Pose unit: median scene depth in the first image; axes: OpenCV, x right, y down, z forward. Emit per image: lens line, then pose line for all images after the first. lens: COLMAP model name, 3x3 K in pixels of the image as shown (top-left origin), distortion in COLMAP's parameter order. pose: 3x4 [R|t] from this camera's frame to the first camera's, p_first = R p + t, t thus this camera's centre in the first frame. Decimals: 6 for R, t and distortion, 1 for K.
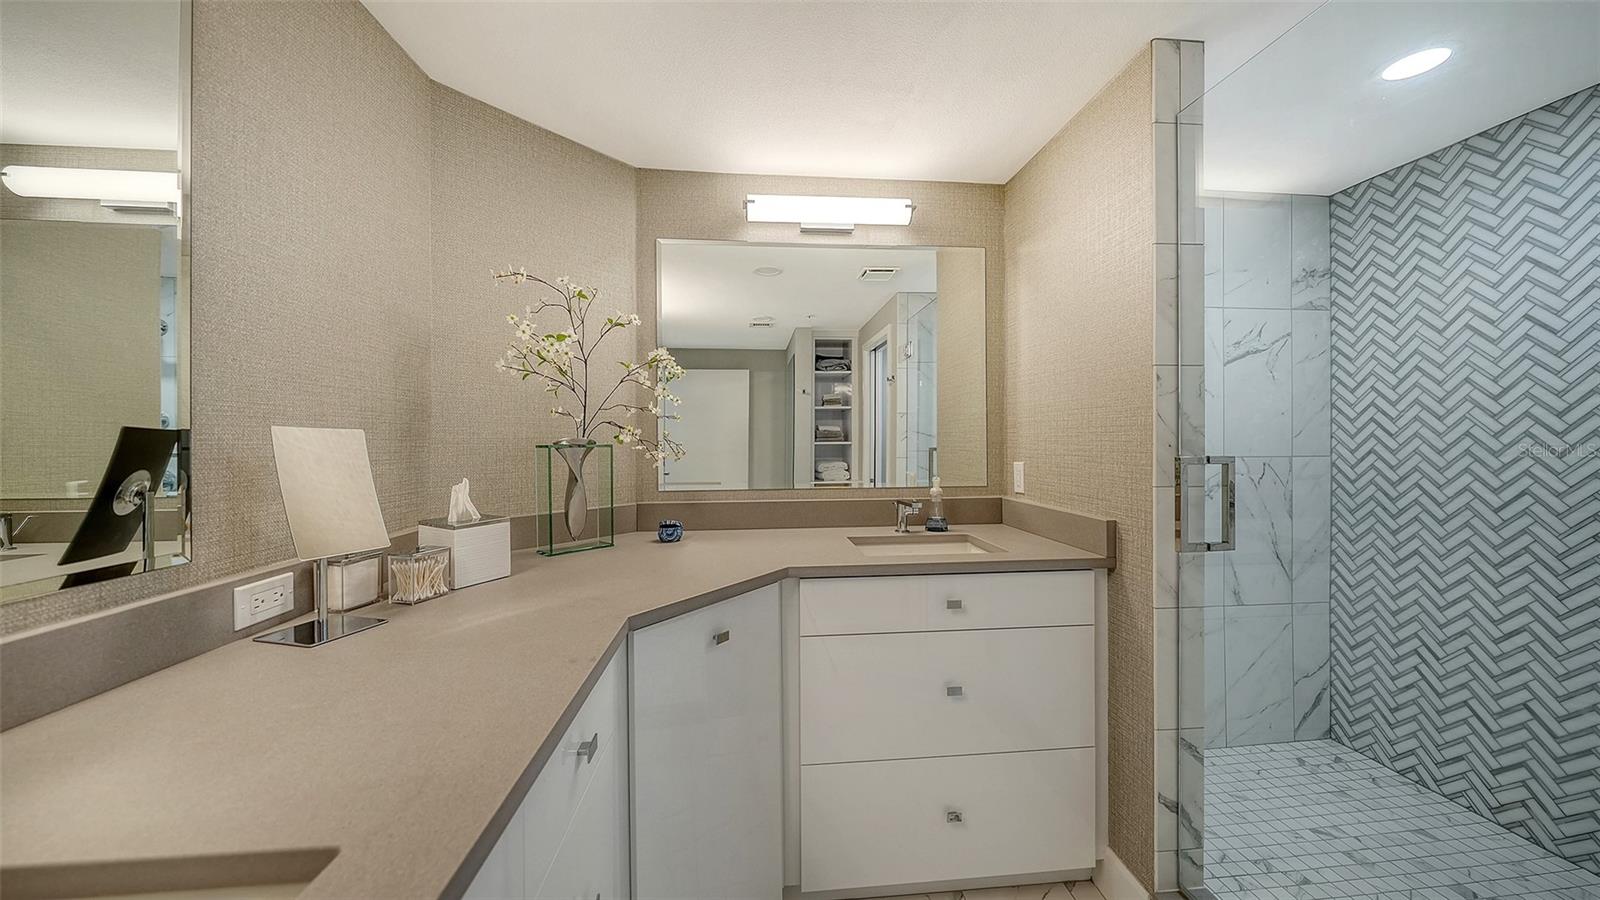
lens RADIAL K [[549.9, 0, 802.3], [0, 549.9, 446.4], [0, 0, 1]] dist [0.001266, -0.000409]
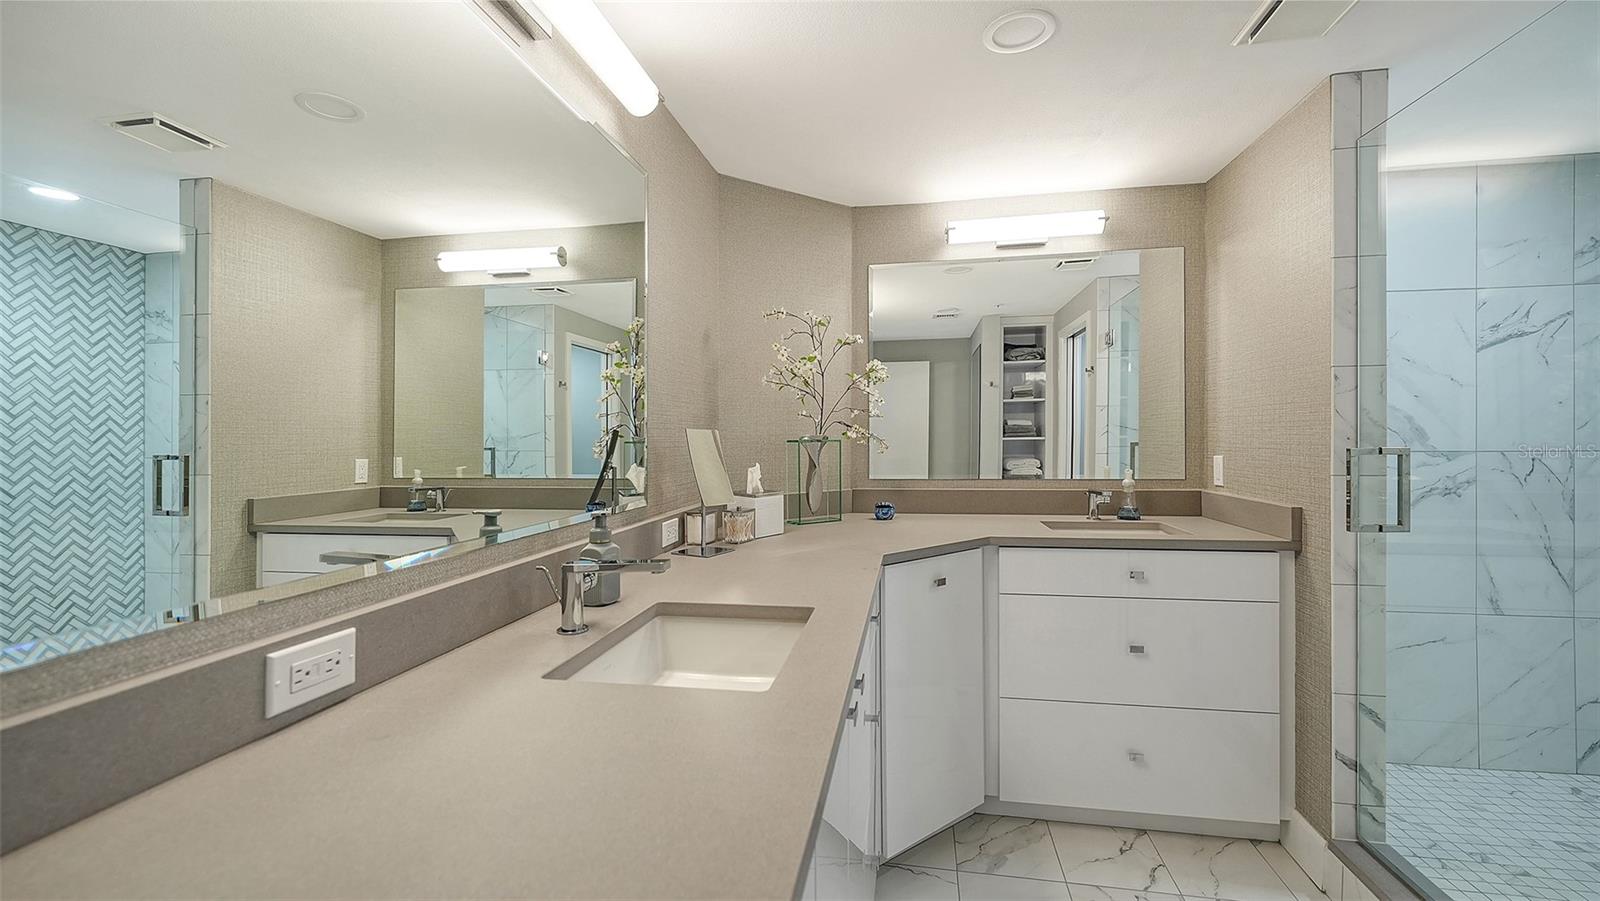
lens RADIAL K [[658.5, 0, 794.8], [0, 658.5, 453.2], [0, 0, 1]] dist [-0.003266, -0.000152]
pose [[0.962357, 0.002060, -0.271781, -0.039811], [0.001746, 0.999904, 0.013762, 0.006888], [0.271783, -0.013718, 0.962261, -0.484119]]
